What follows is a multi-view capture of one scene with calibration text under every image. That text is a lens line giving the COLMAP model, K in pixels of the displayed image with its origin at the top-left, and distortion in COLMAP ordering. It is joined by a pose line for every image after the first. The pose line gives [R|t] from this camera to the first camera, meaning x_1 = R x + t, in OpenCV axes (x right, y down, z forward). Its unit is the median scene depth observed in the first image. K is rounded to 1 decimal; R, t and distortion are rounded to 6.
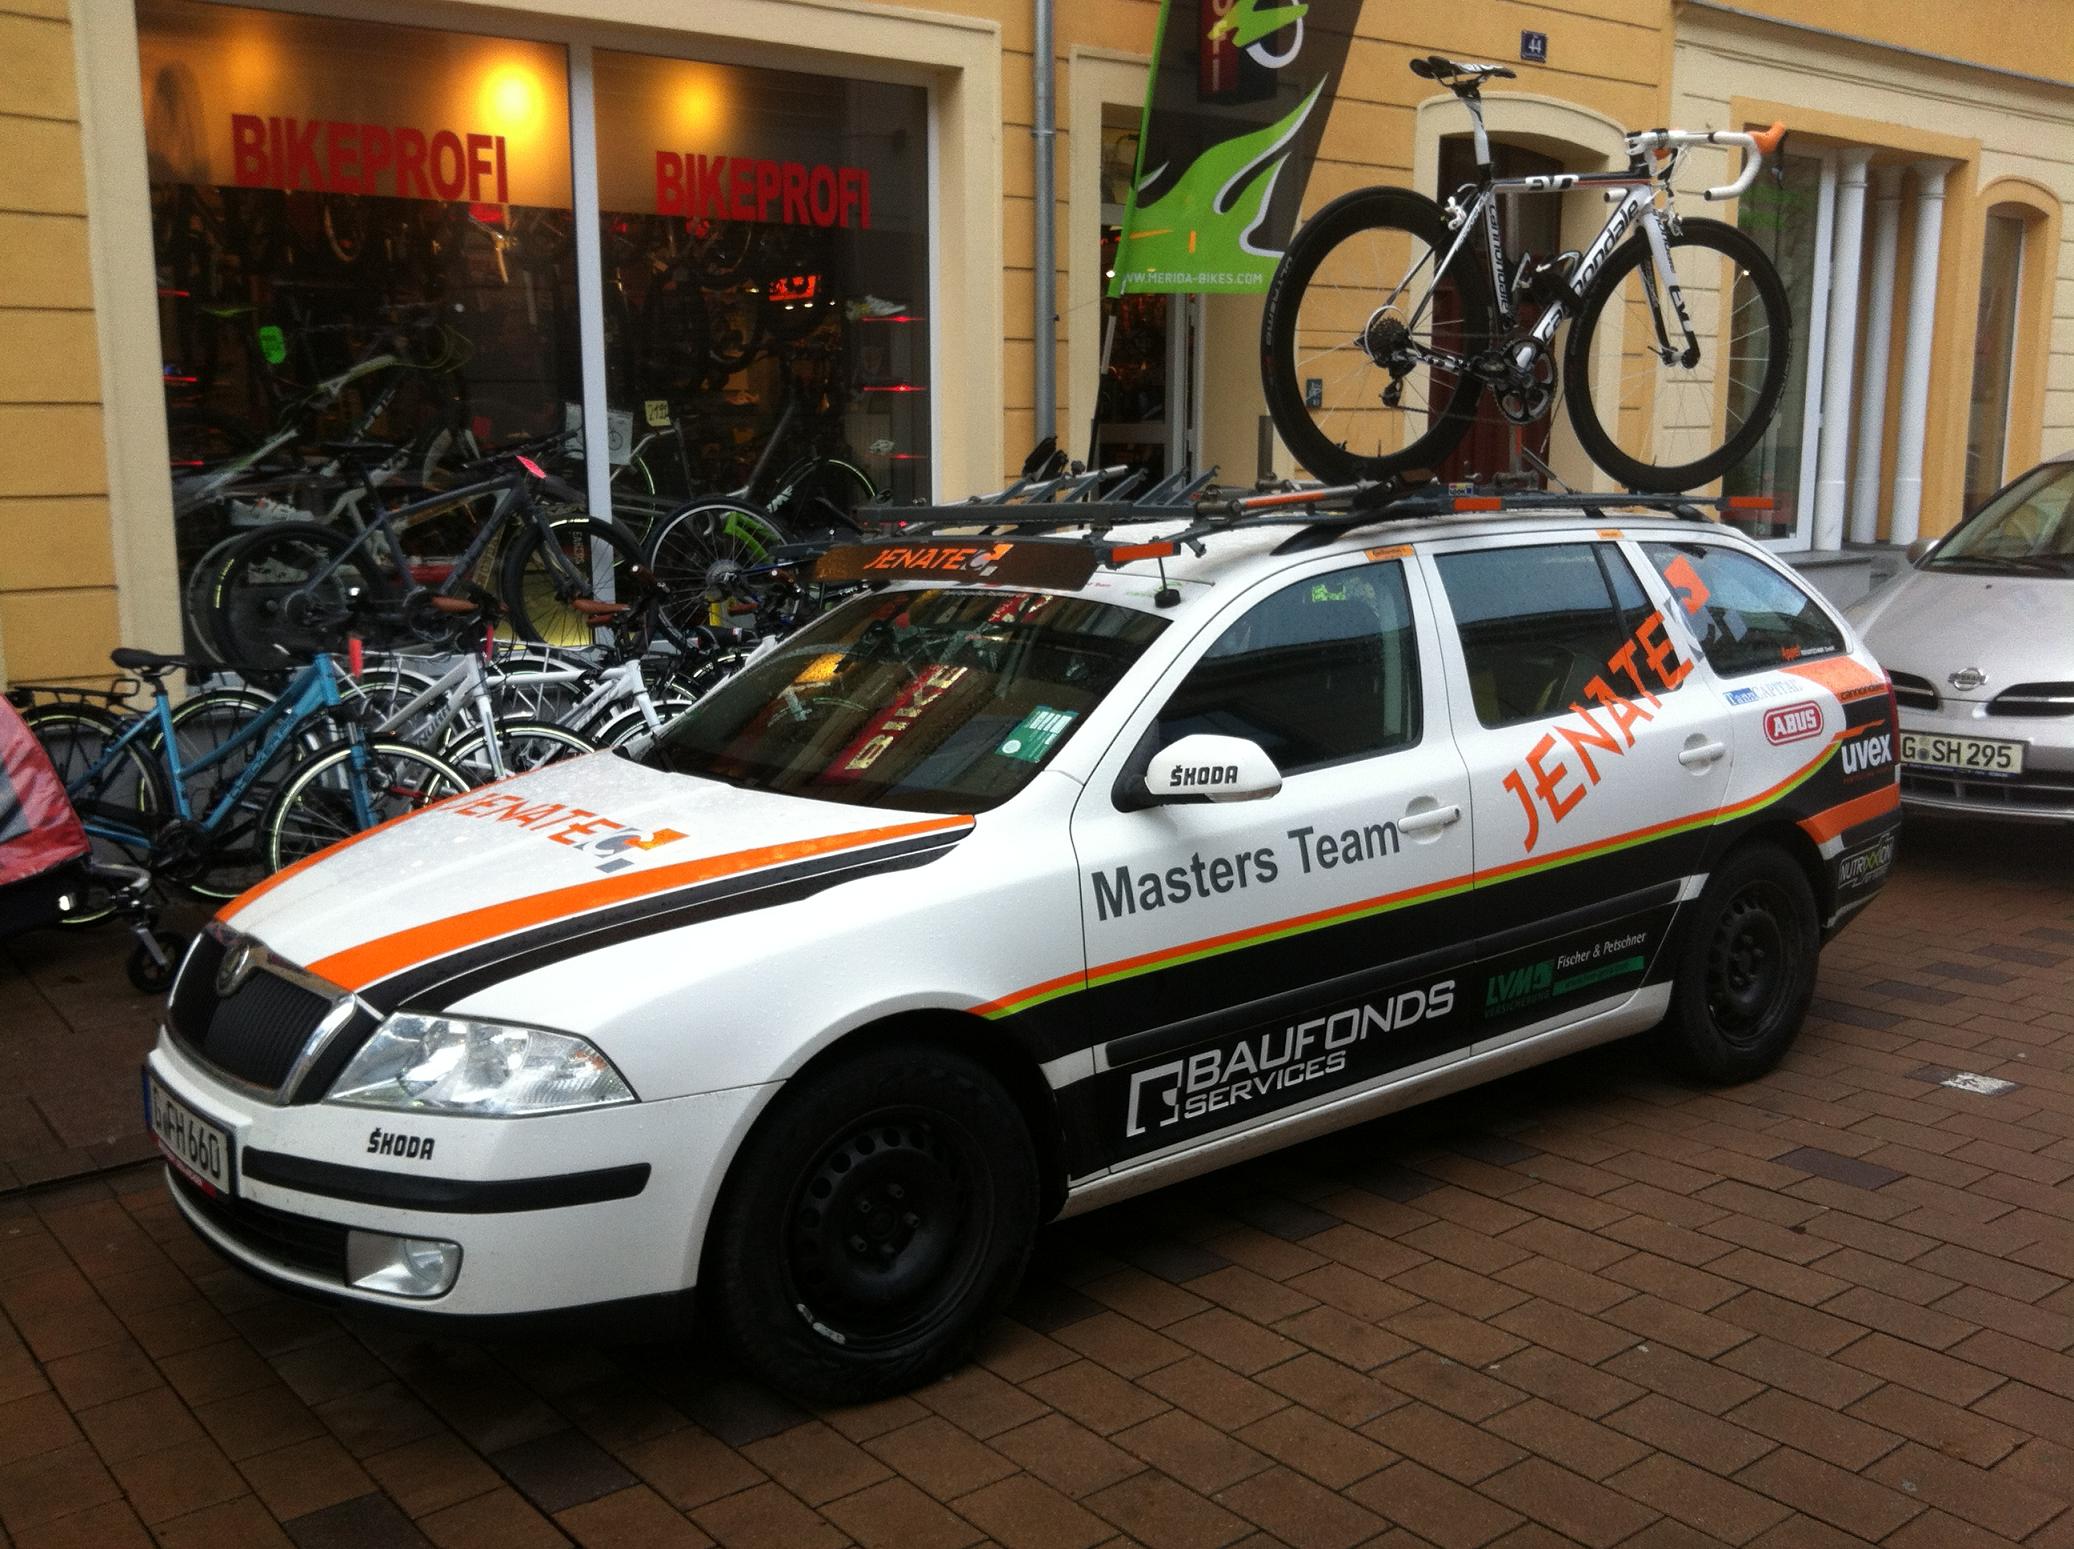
lens RADIAL K [[1928.9, 0, 1034.9], [0, 1928.9, 776.5], [0, 0, 1]] dist [0.012664, 0.000000]
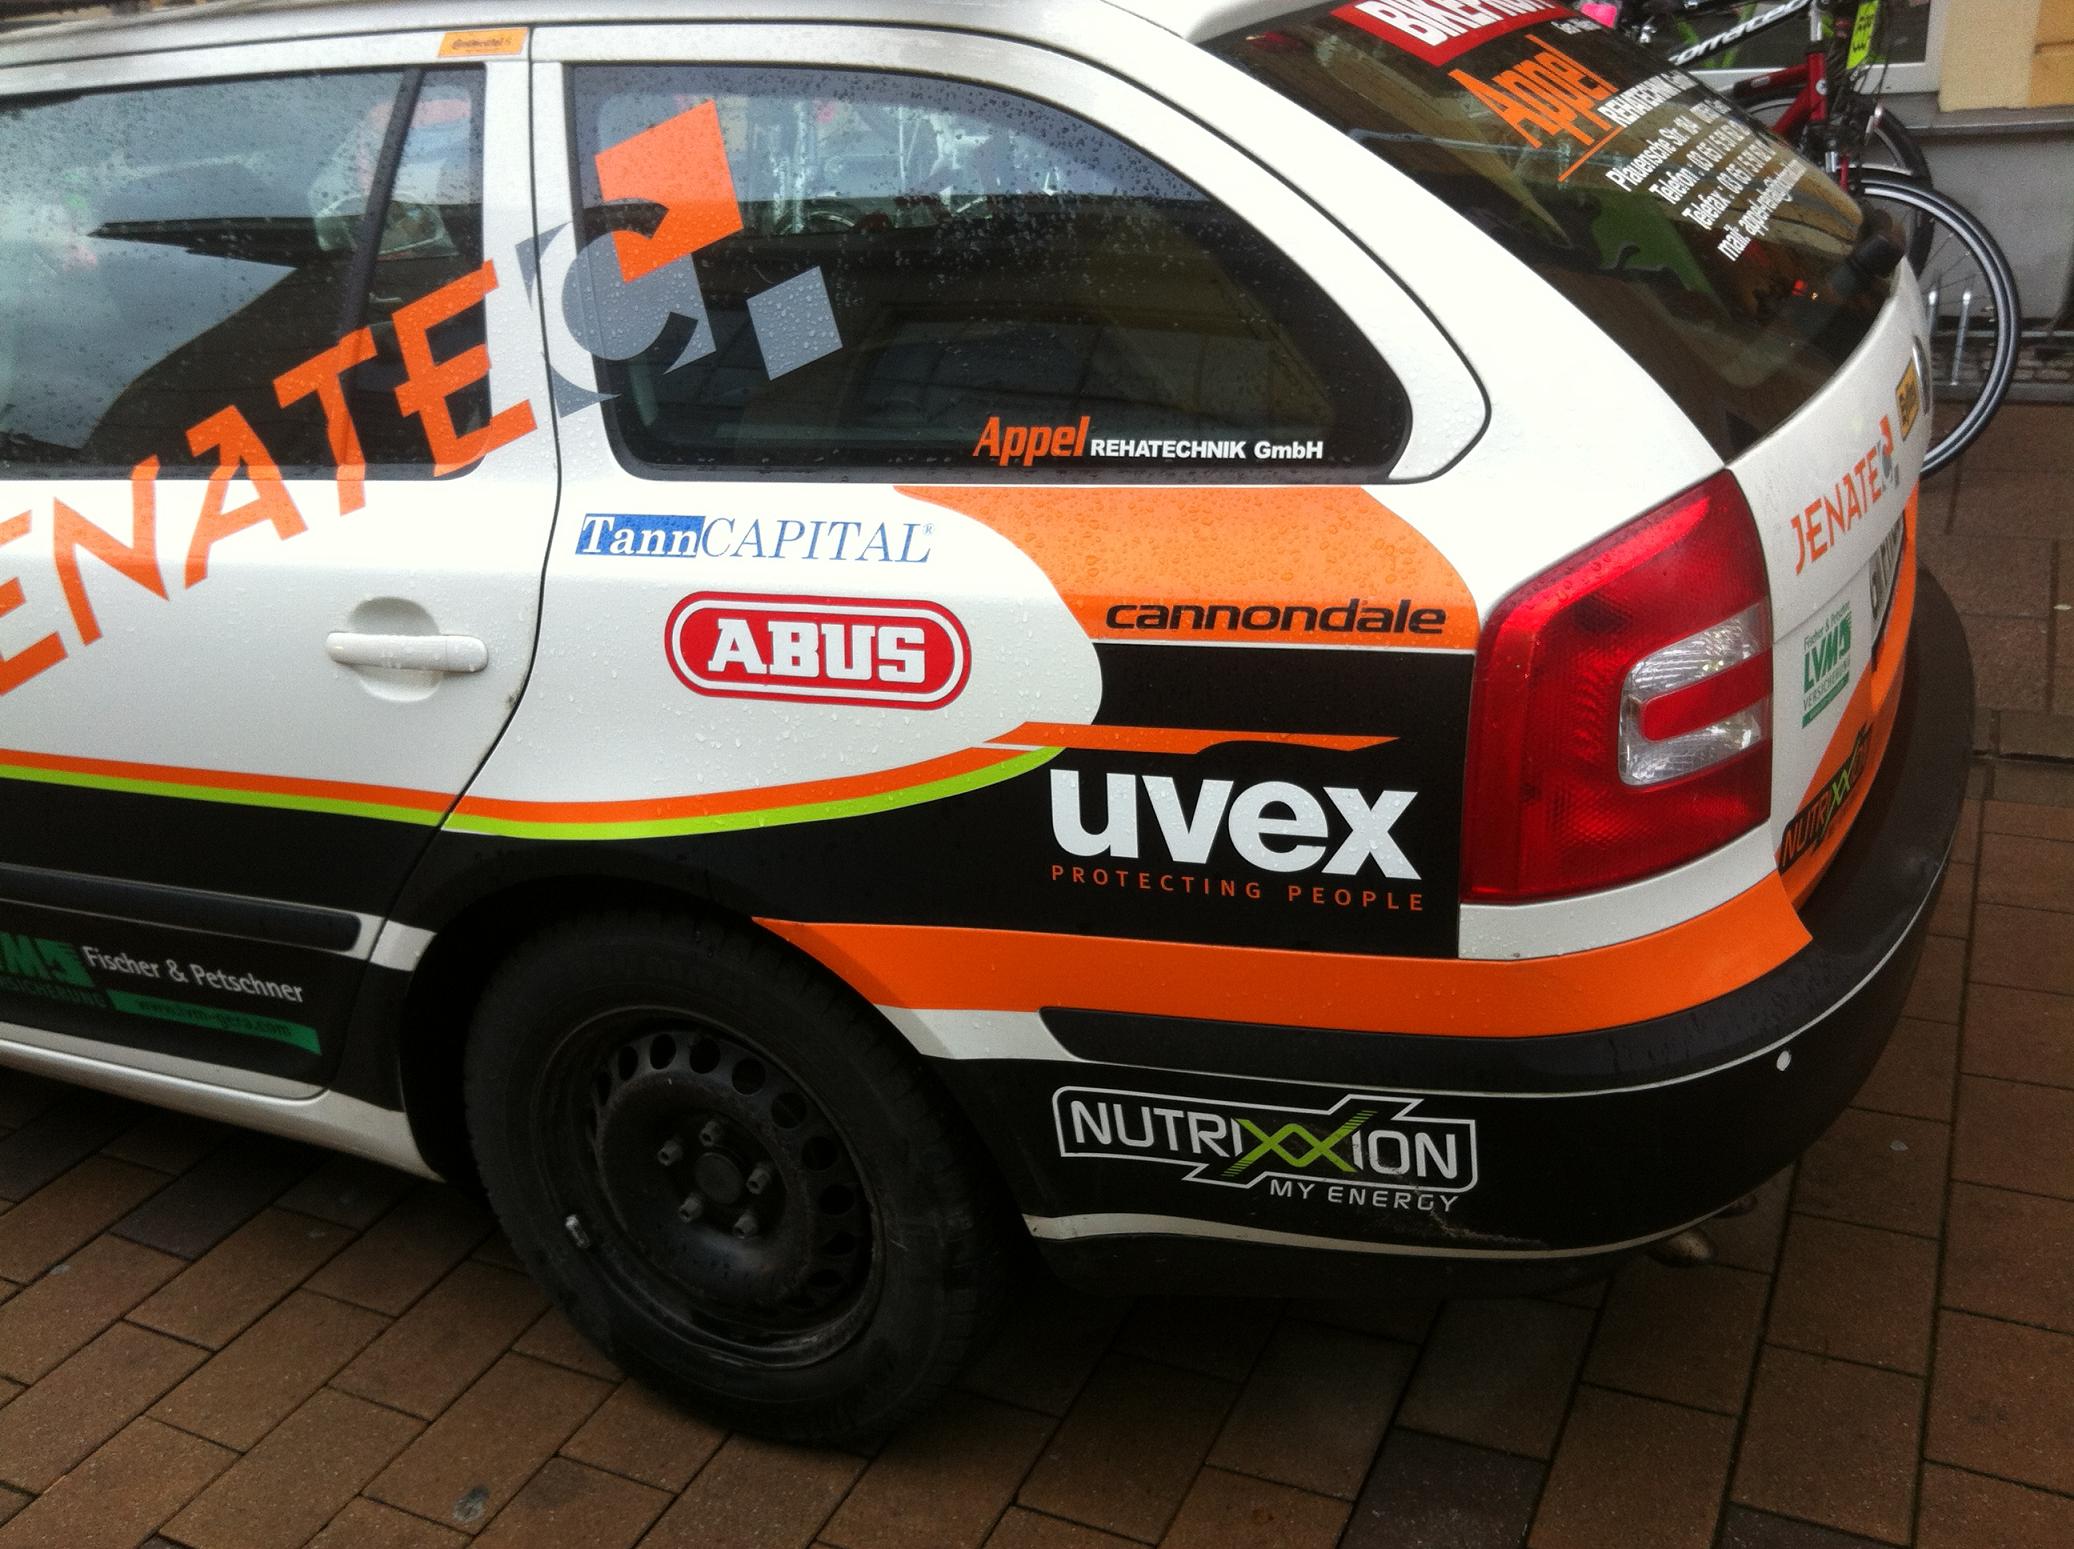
lens RADIAL K [[1928.9, 0, 1036.6], [0, 1928.9, 776.0], [0, 0, 1]] dist [0.012664, 0.000000]
pose [[0.450500, 0.349325, -0.821598, 0.703892], [-0.067380, 0.930951, 0.358873, -0.132478], [0.890230, -0.106313, 0.442931, 0.894675]]
